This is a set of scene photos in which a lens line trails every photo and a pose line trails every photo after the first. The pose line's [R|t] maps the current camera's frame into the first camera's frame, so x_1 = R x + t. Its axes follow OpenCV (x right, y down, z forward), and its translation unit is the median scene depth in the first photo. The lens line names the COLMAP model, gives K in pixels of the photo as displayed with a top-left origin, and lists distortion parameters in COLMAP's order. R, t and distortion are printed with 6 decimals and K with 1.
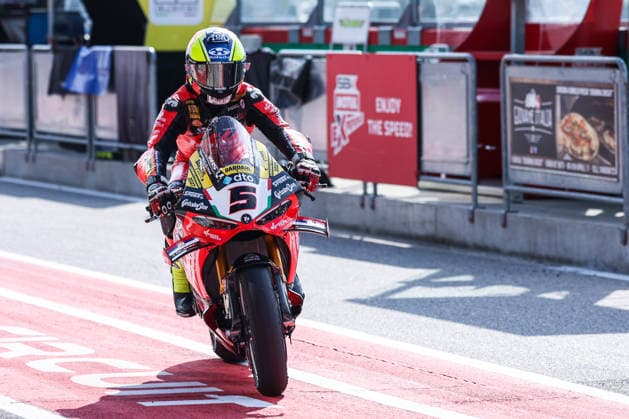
lens RADIAL K [[2541.6, 0, 314.5], [0, 2541.6, 209.5], [0, 0, 1]] dist [-0.045685, -0.962101]
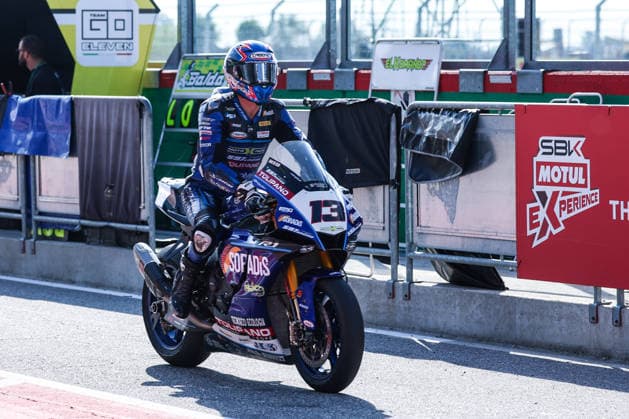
lens RADIAL K [[2541.6, 0, 314.5], [0, 2541.6, 209.5], [0, 0, 1]] dist [-0.045685, -0.962101]
pose [[0.989802, -0.008277, 0.142210, -0.154544], [0.010629, 0.999819, -0.015792, -0.021359], [-0.142053, 0.017143, 0.989711, 0.298078]]
